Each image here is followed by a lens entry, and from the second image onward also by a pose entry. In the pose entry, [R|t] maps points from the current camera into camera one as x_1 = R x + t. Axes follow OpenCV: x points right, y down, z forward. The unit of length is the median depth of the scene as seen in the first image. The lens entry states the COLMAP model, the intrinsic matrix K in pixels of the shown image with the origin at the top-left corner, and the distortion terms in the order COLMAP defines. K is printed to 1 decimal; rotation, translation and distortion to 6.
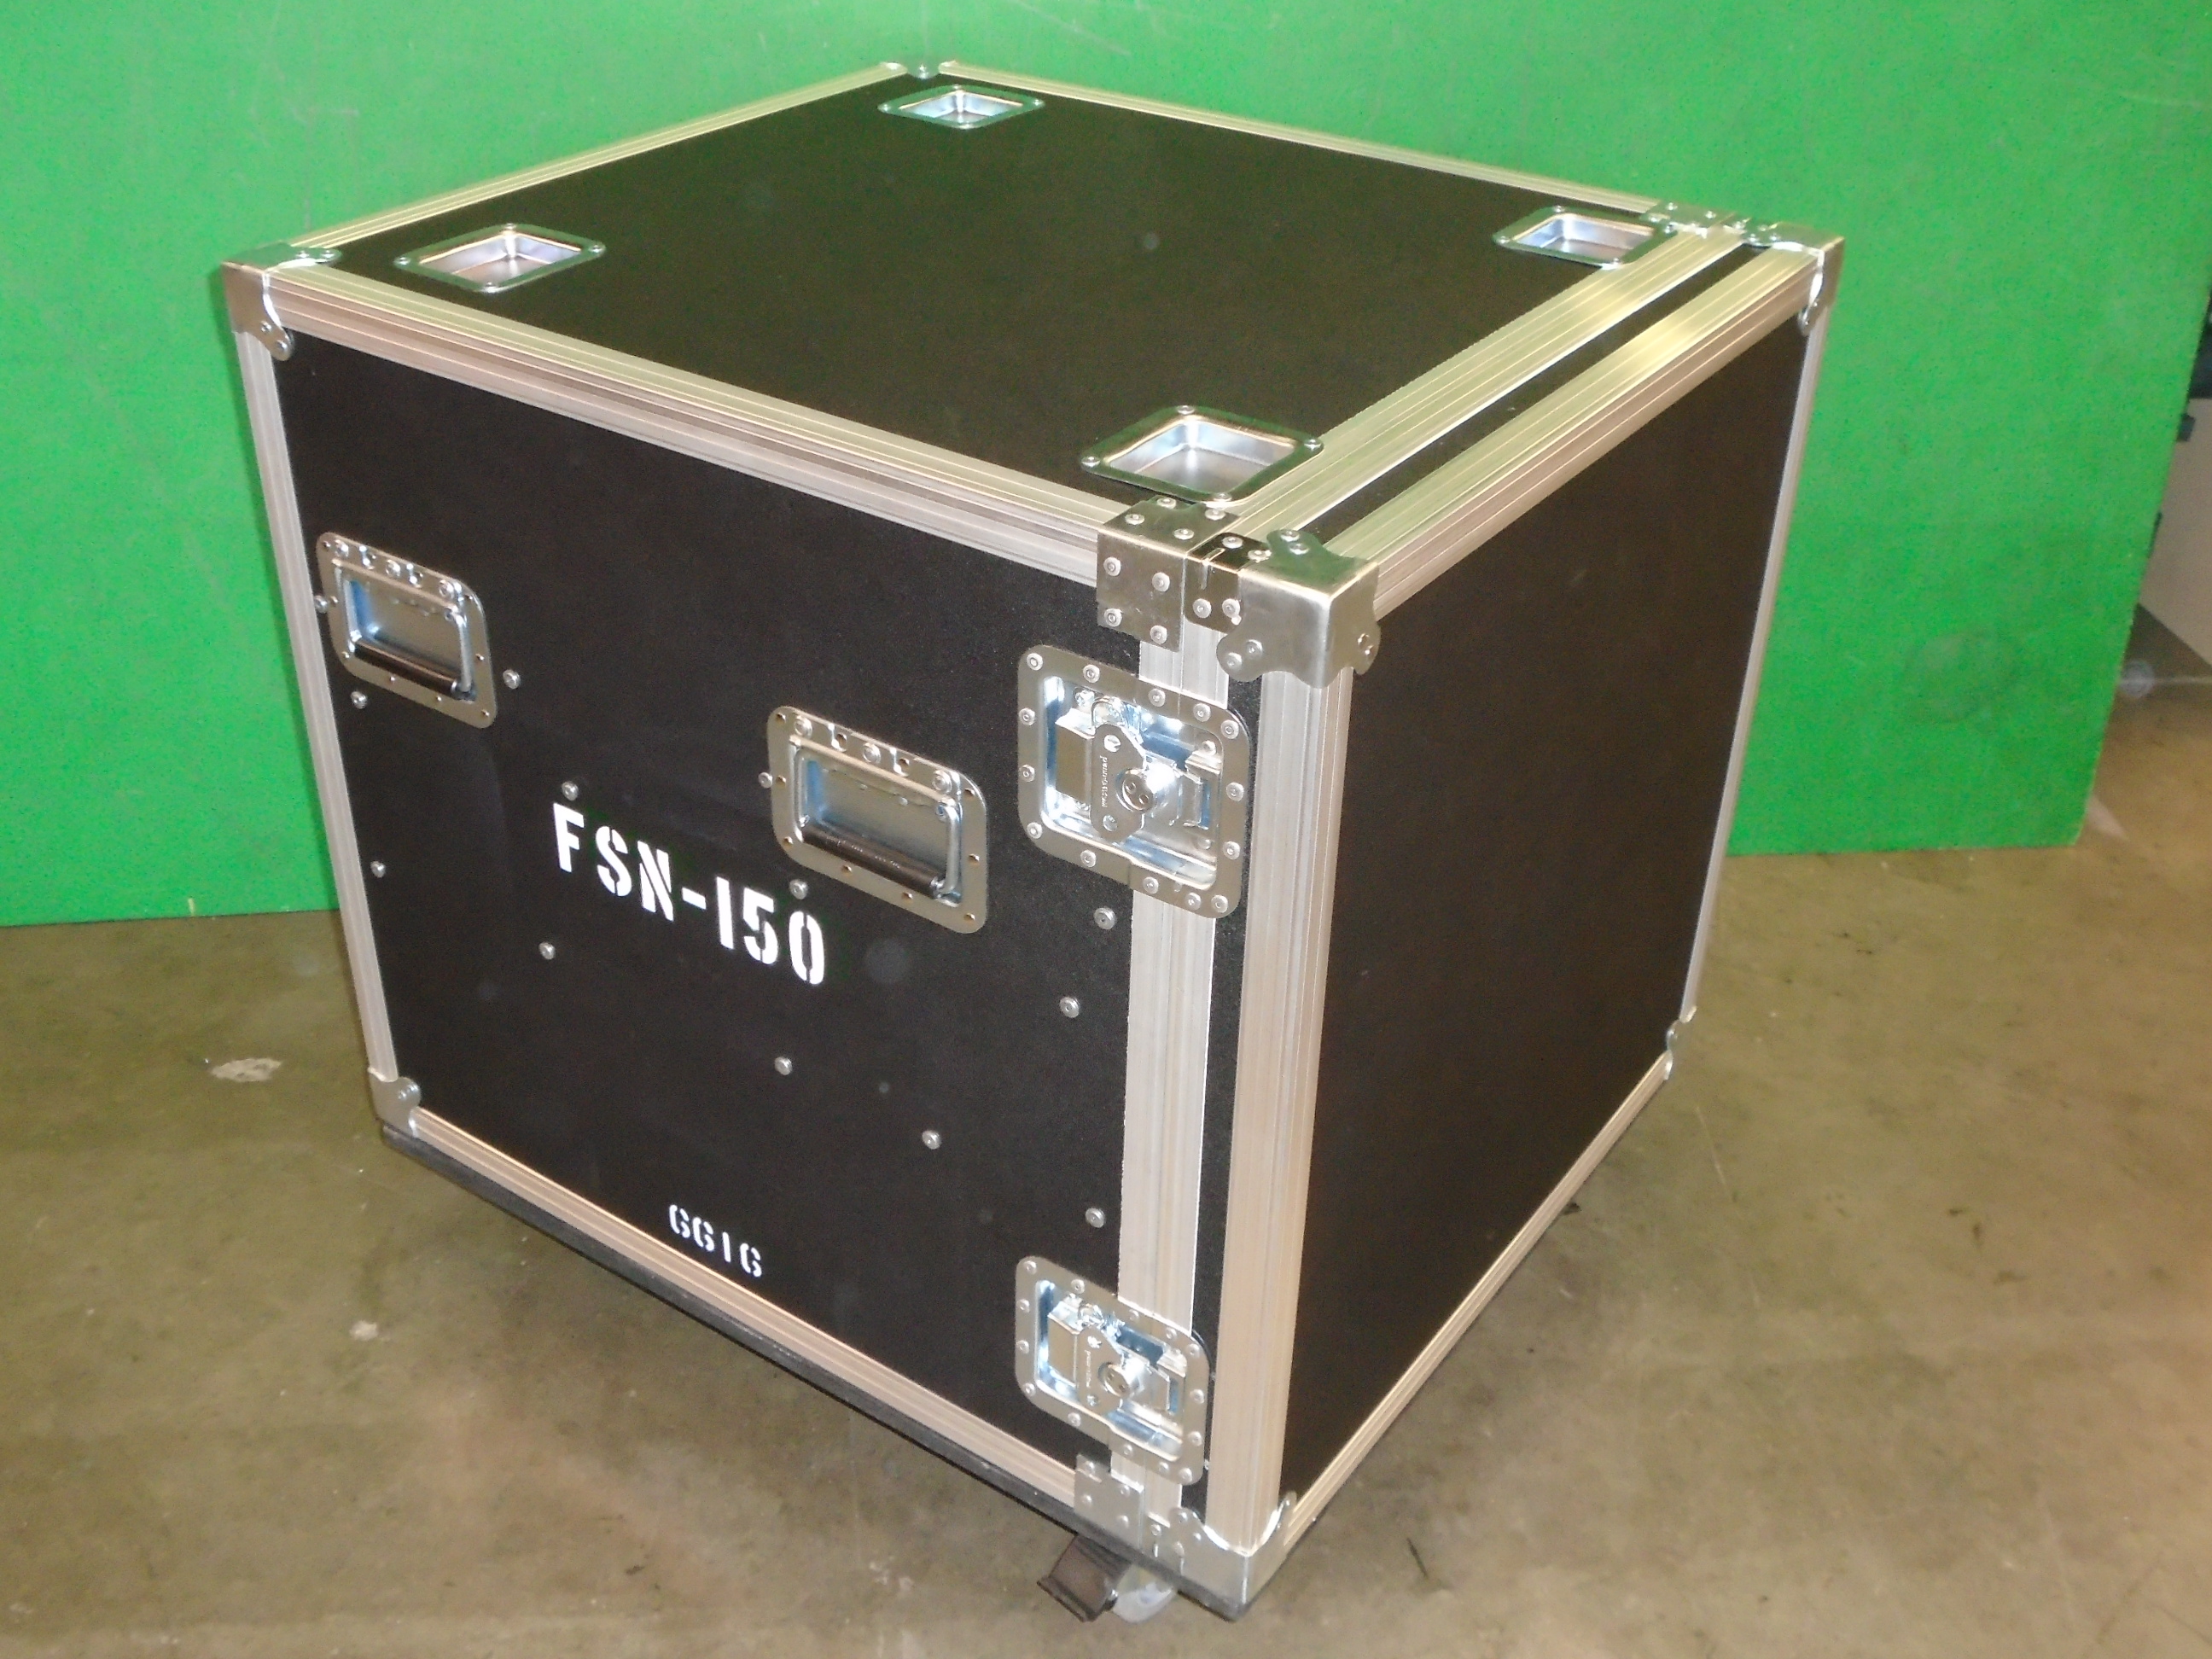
lens RADIAL K [[2284.2, 0, 1106.0], [0, 2284.2, 829.5], [0, 0, 1]] dist [0.003920, 0.000325]
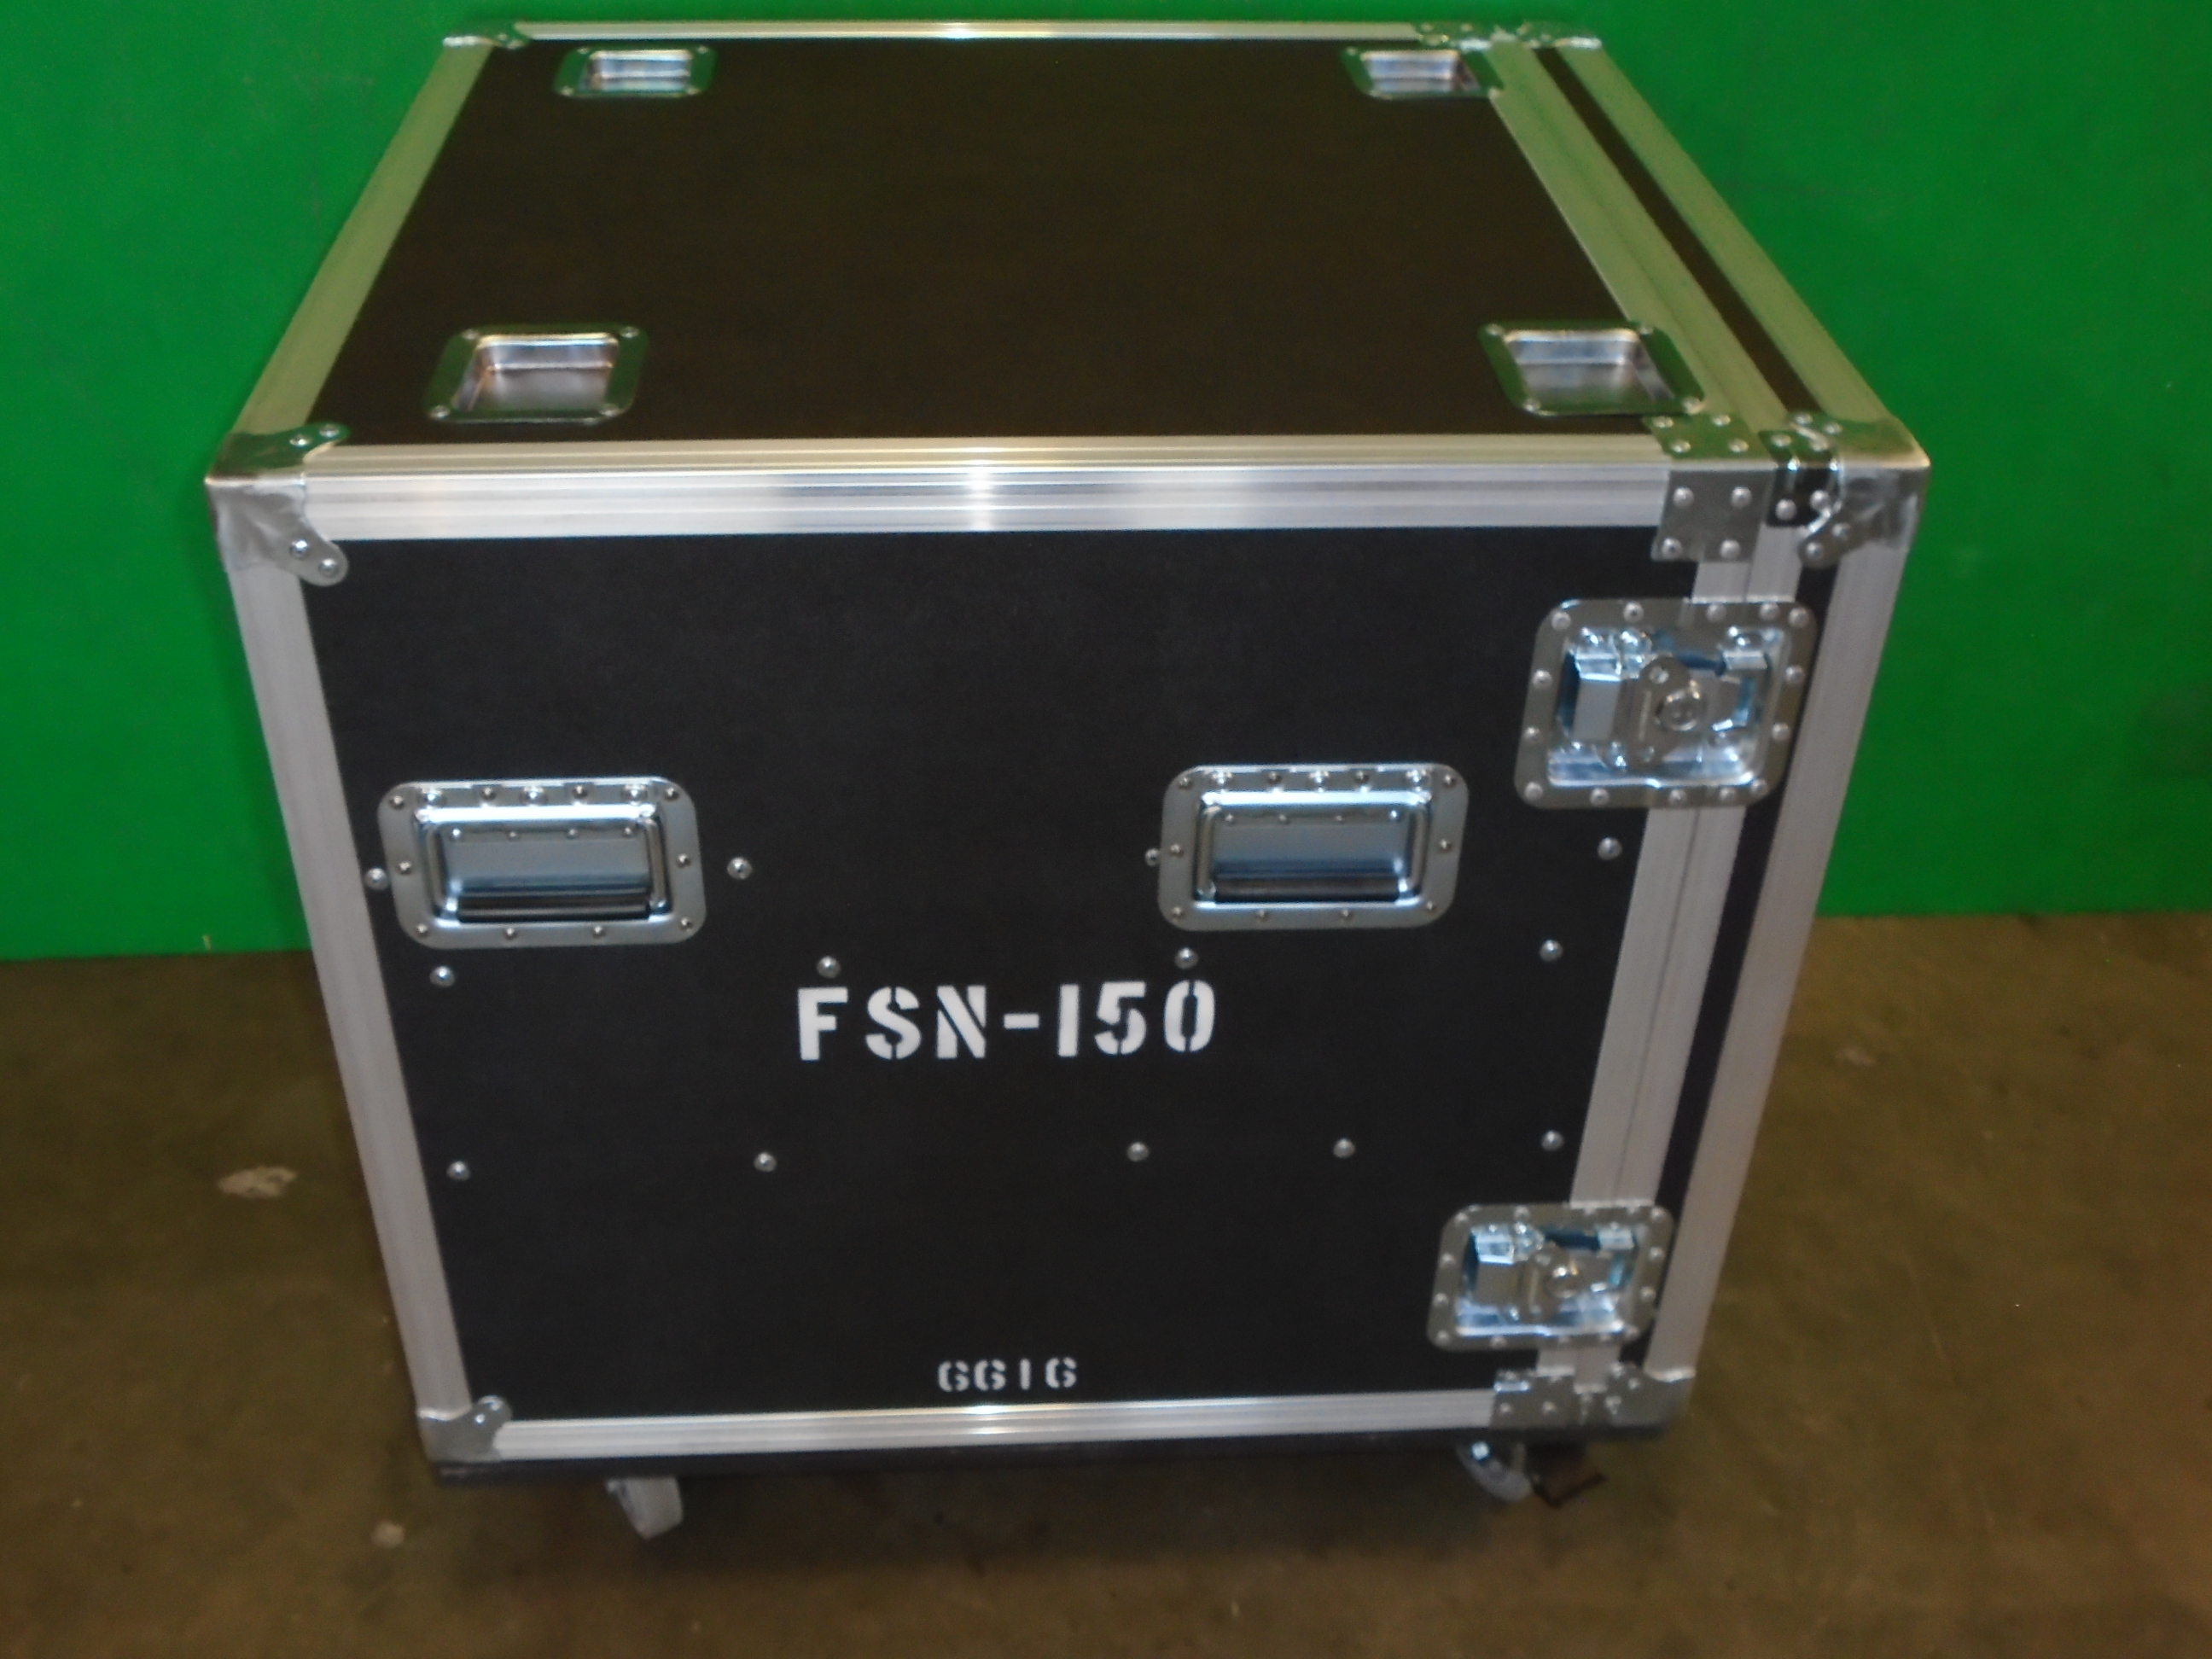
lens RADIAL K [[2284.2, 0, 1106.0], [0, 2284.2, 829.5], [0, 0, 1]] dist [0.003920, 0.000325]
pose [[0.784671, -0.365341, 0.500816, -0.569770], [0.321241, 0.930586, 0.175539, -0.182632], [-0.530184, 0.023142, 0.847567, 0.239516]]
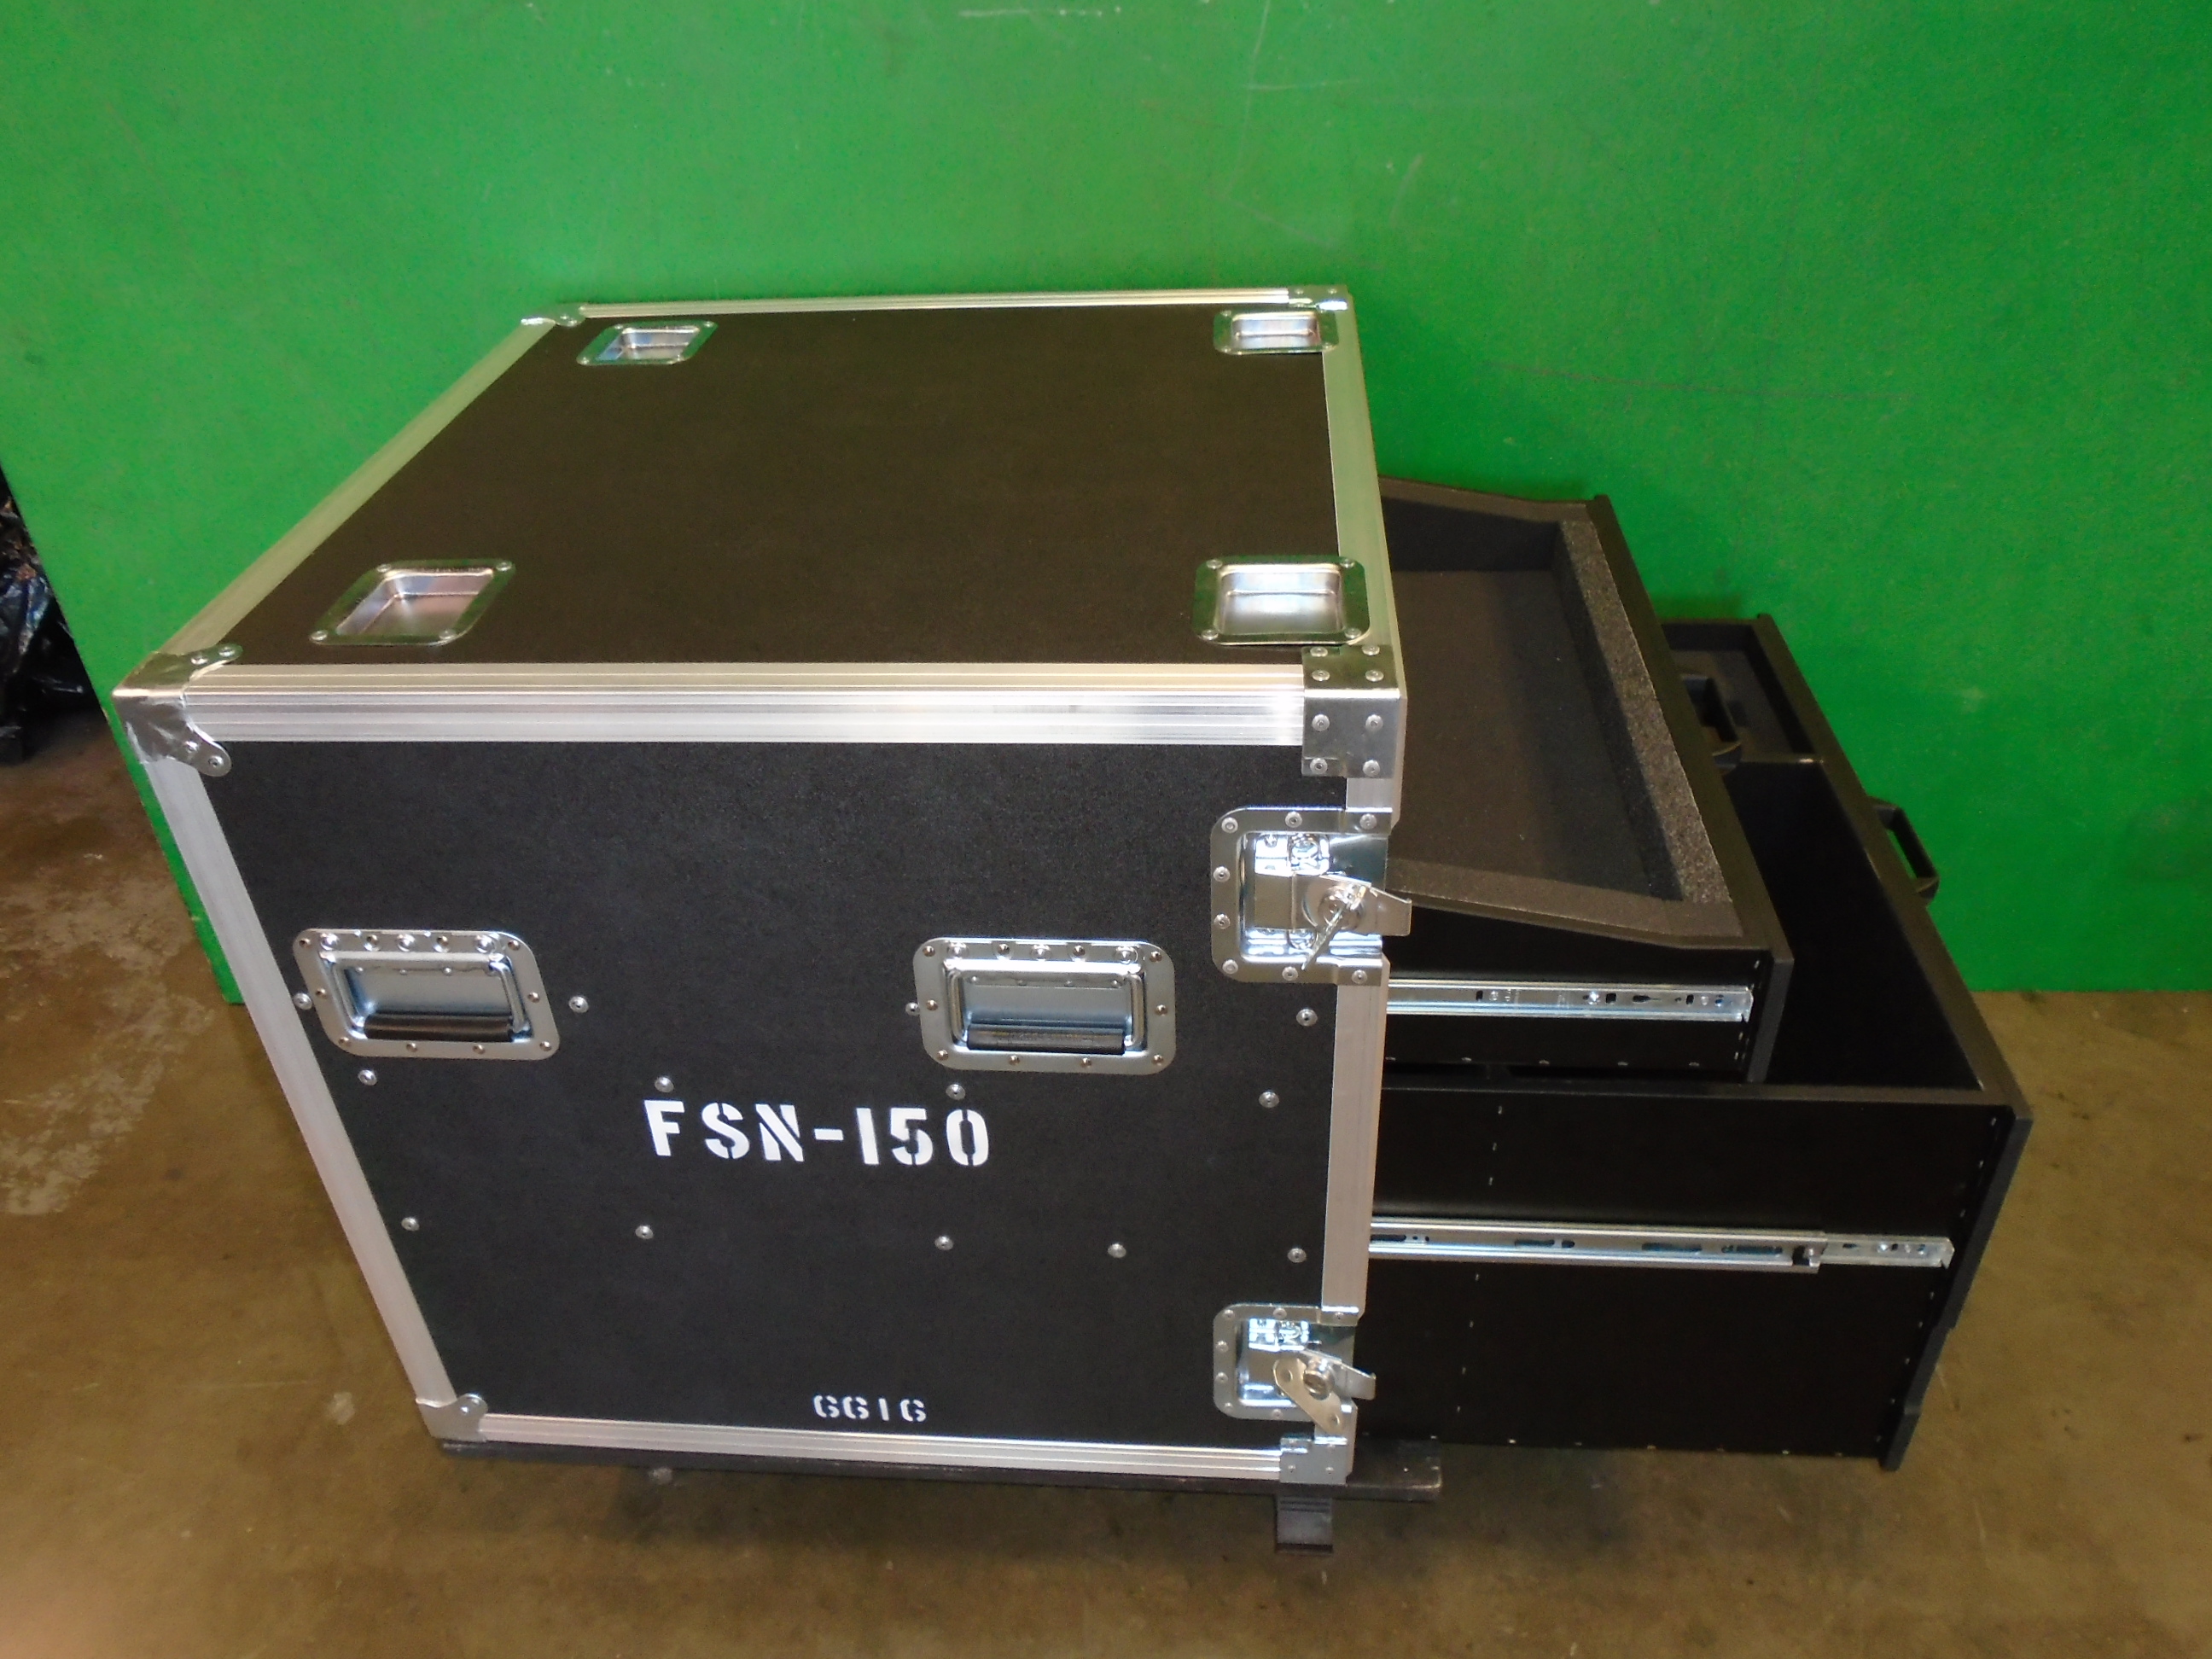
lens RADIAL K [[1705.4, 0, 1096.6], [0, 1705.4, 858.8], [0, 0, 1]] dist [-0.010122, -0.000994]
pose [[0.864555, -0.338435, 0.371491, -0.323955], [0.316884, 0.940882, 0.119689, -0.145043], [-0.390036, 0.014242, 0.920689, 0.228235]]
